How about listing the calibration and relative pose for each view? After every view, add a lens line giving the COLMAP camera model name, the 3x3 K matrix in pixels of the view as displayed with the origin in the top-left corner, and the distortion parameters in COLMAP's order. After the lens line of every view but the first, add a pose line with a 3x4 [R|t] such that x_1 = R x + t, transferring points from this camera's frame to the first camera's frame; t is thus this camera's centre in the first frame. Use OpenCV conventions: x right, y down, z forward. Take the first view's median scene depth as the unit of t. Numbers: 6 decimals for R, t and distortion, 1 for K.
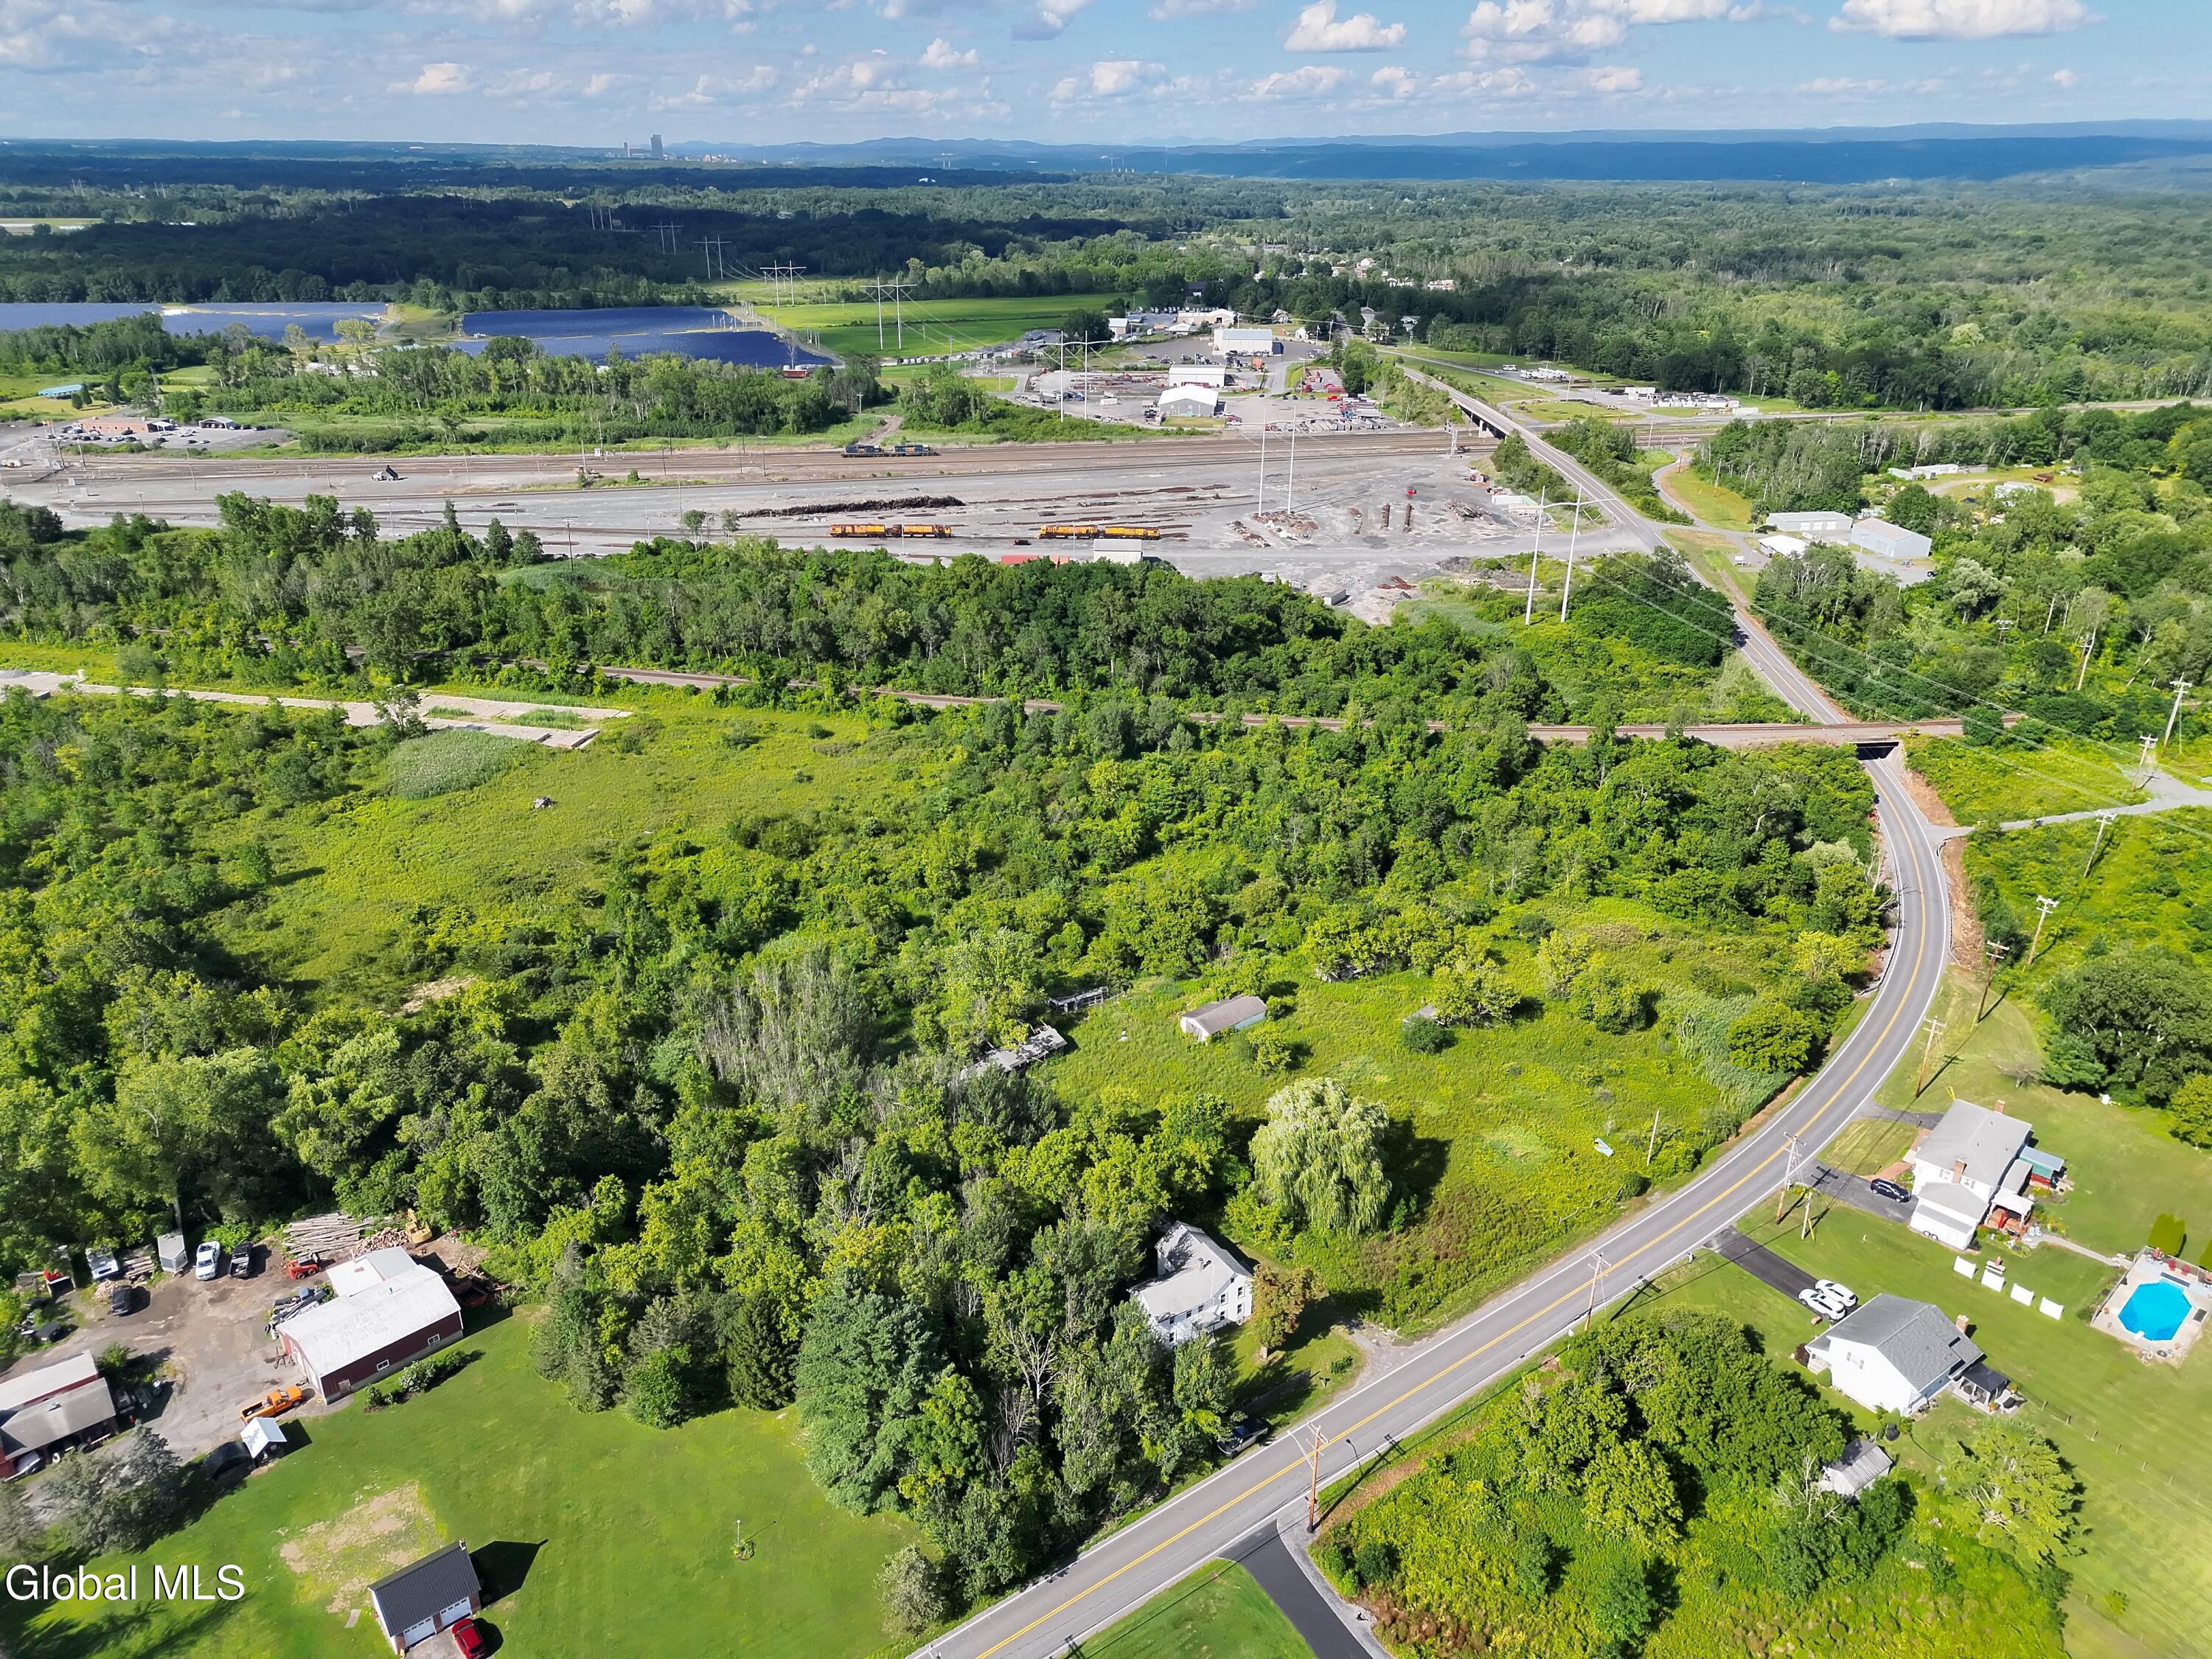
lens RADIAL K [[1549.2, 0, 1106.0], [0, 1549.2, 829.5], [0, 0, 1]] dist [0.080569, -0.069999]
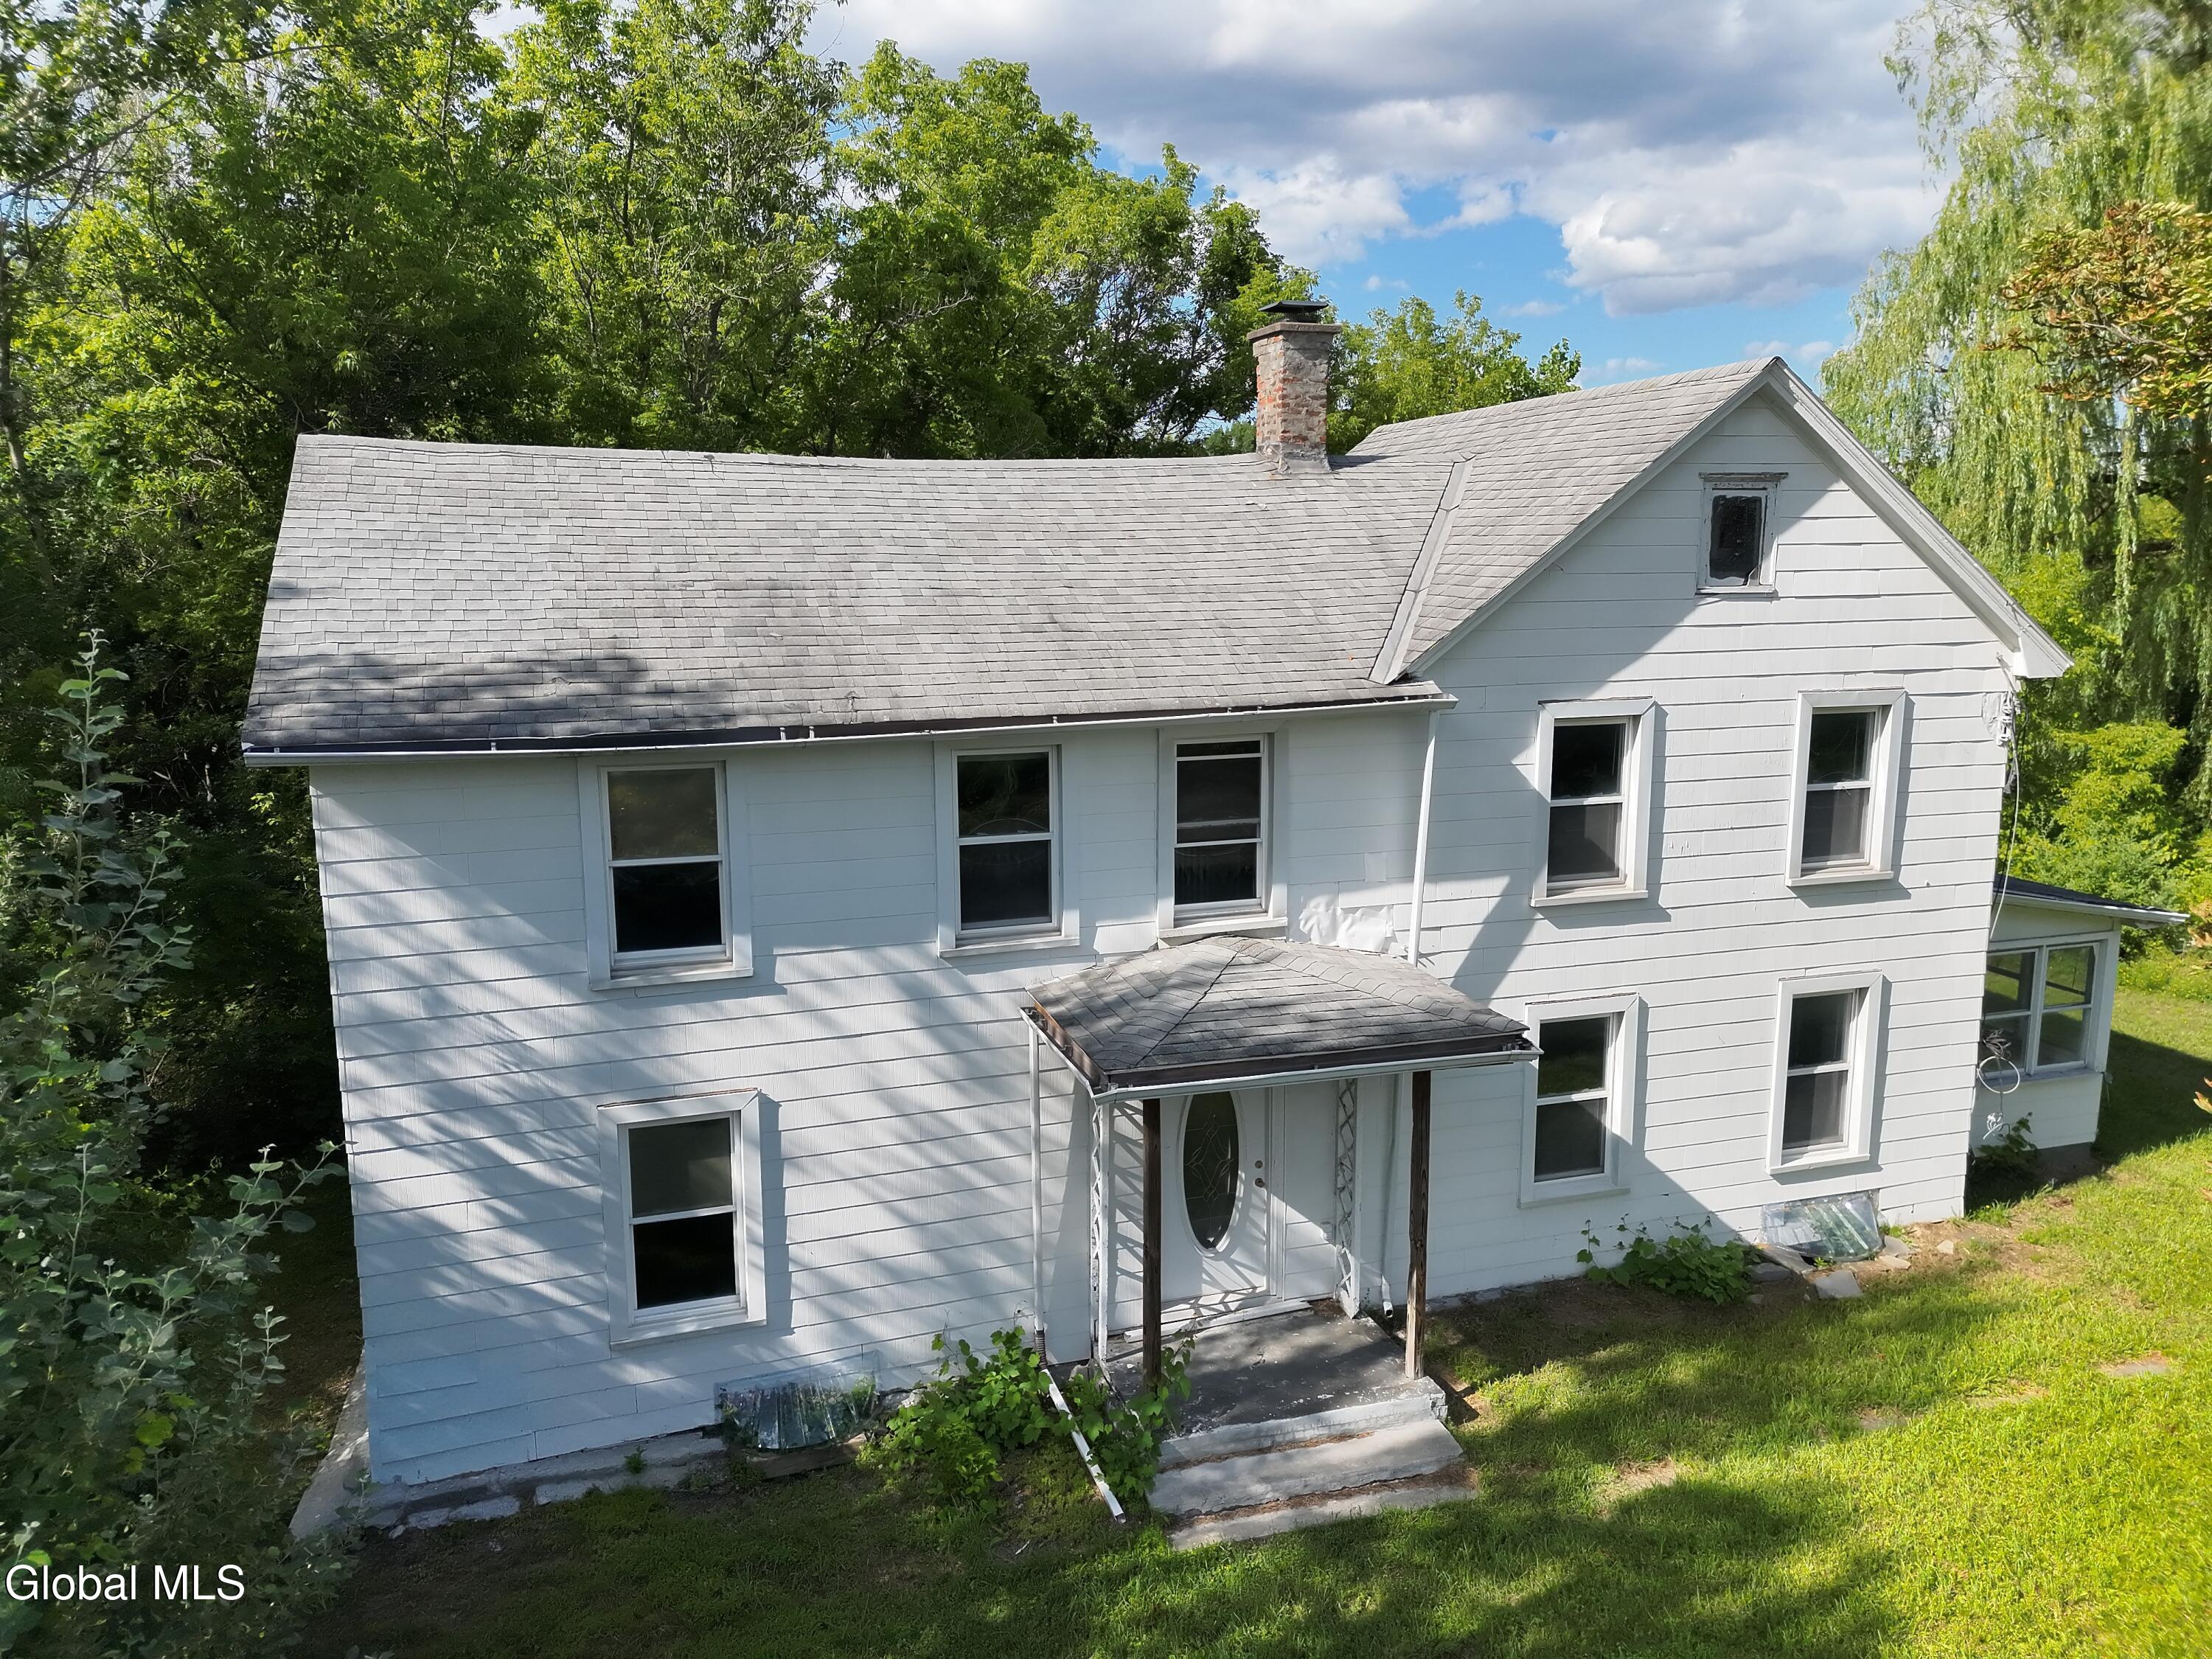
lens RADIAL K [[1603.0, 0, 1113.7], [0, 1603.0, 788.6], [0, 0, 1]] dist [0.074118, -0.090070]
pose [[0.977525, 0.028750, -0.208850, 0.043889], [-0.079598, 0.967665, -0.239352, 0.201242], [0.195215, 0.250597, 0.948205, 0.585206]]
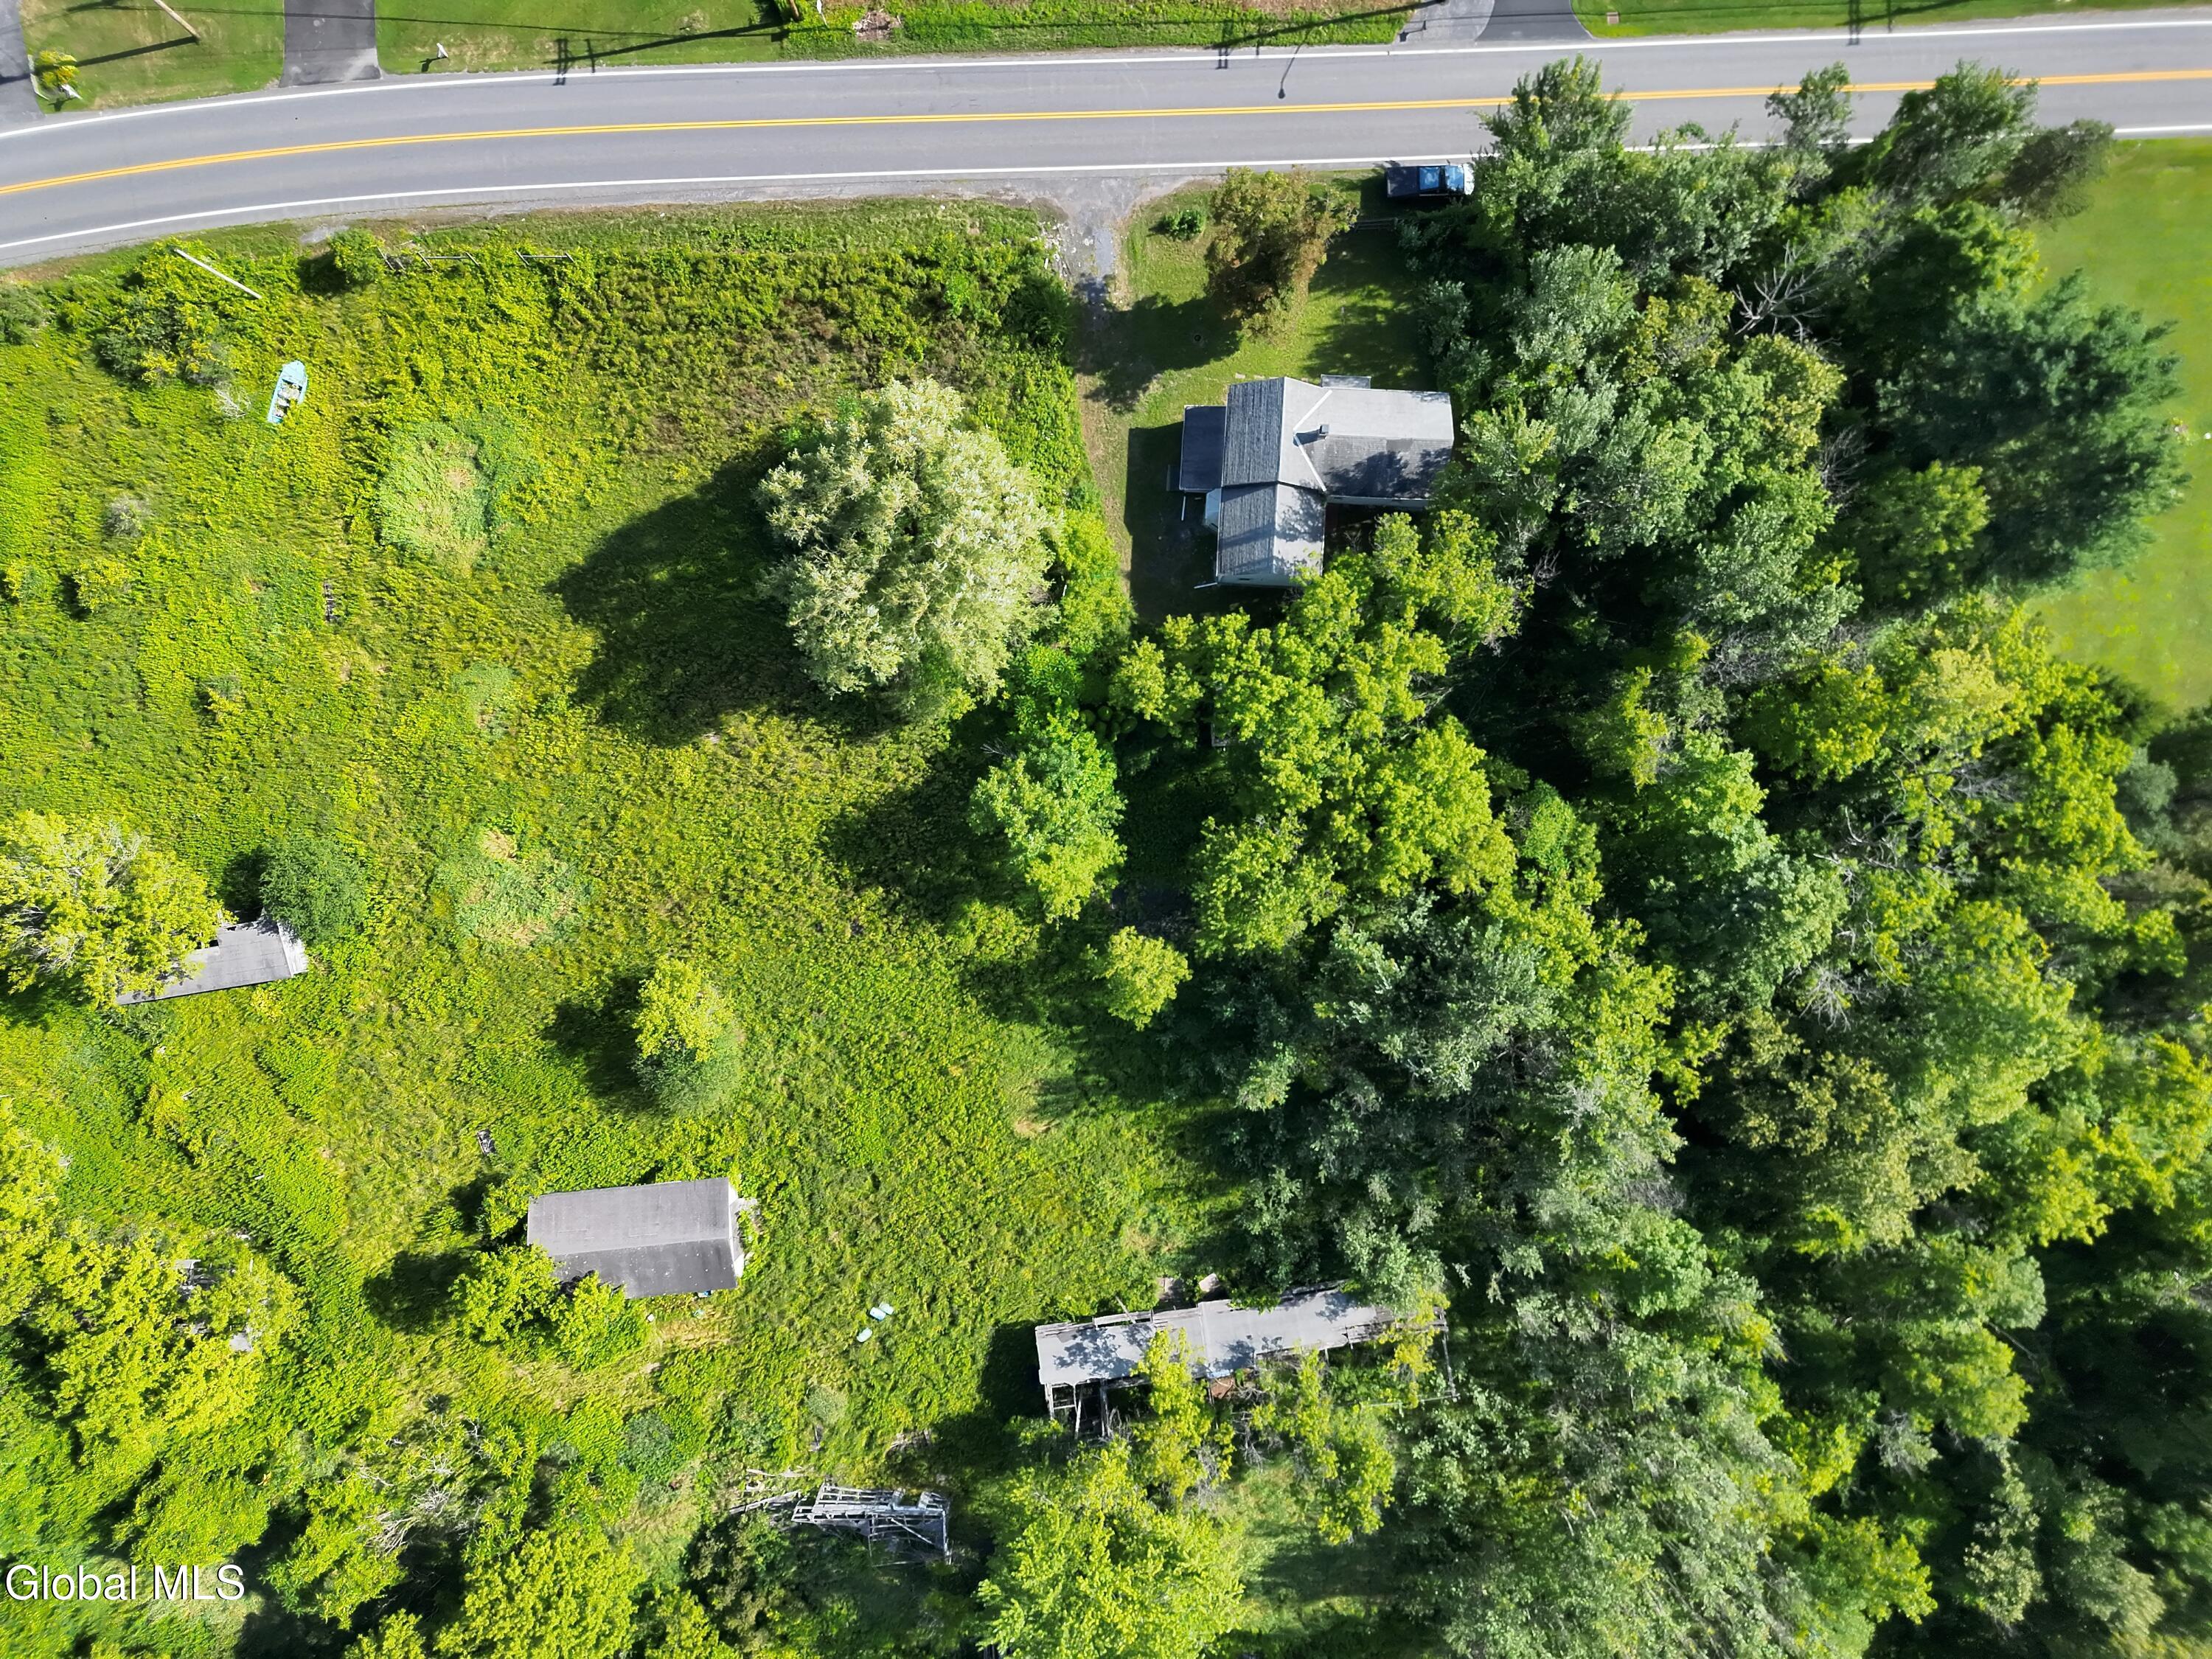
lens RADIAL K [[1549.2, 0, 1106.0], [0, 1549.2, 829.5], [0, 0, 1]] dist [0.080569, -0.069999]
pose [[-0.829057, -0.559080, -0.009720, 0.031847], [0.214314, -0.333765, 0.917971, -0.167646], [-0.516463, 0.758967, 0.396529, 0.586247]]
